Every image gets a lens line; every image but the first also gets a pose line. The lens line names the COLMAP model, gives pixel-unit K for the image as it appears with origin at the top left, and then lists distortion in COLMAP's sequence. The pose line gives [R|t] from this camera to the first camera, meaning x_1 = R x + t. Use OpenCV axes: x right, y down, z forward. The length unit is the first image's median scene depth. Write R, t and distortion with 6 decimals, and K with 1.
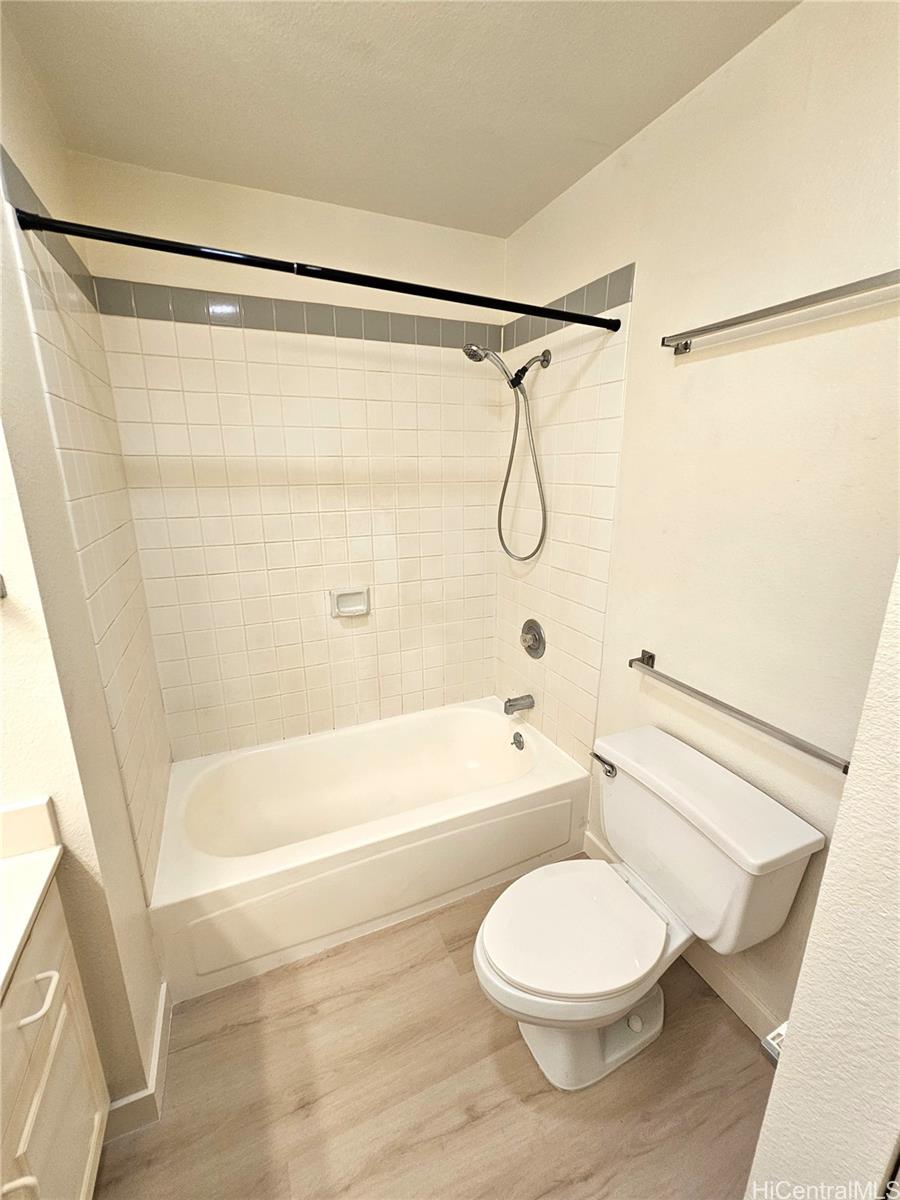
lens RADIAL K [[493.0, 0, 446.4], [0, 493.0, 596.6], [0, 0, 1]] dist [-0.000429, -0.000158]
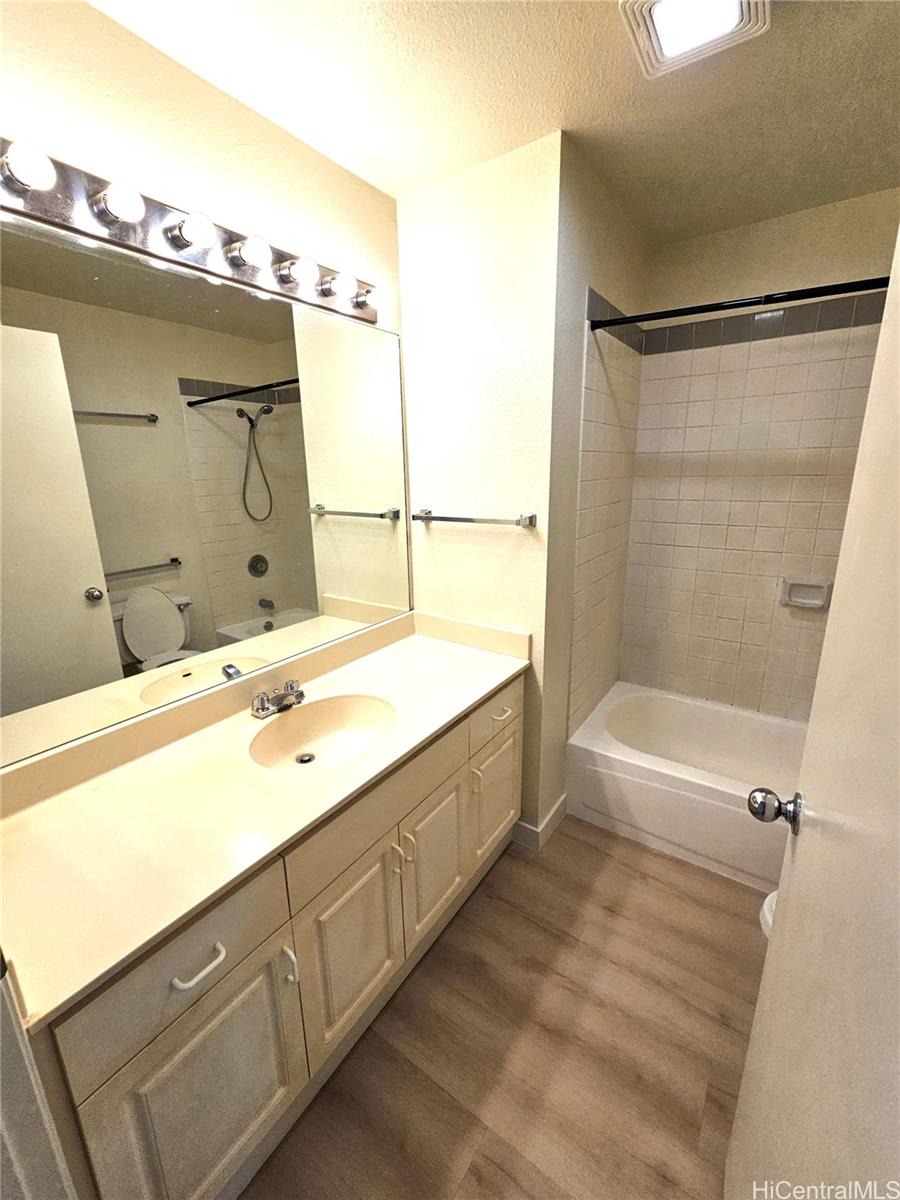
lens RADIAL K [[490.4, 0, 446.0], [0, 490.4, 590.1], [0, 0, 1]] dist [0.001926, 0.000235]
pose [[0.524402, 0.201783, -0.827216, 0.378290], [-0.201625, 0.973311, 0.109603, 0.063892], [0.827255, 0.109311, 0.551090, -0.231686]]
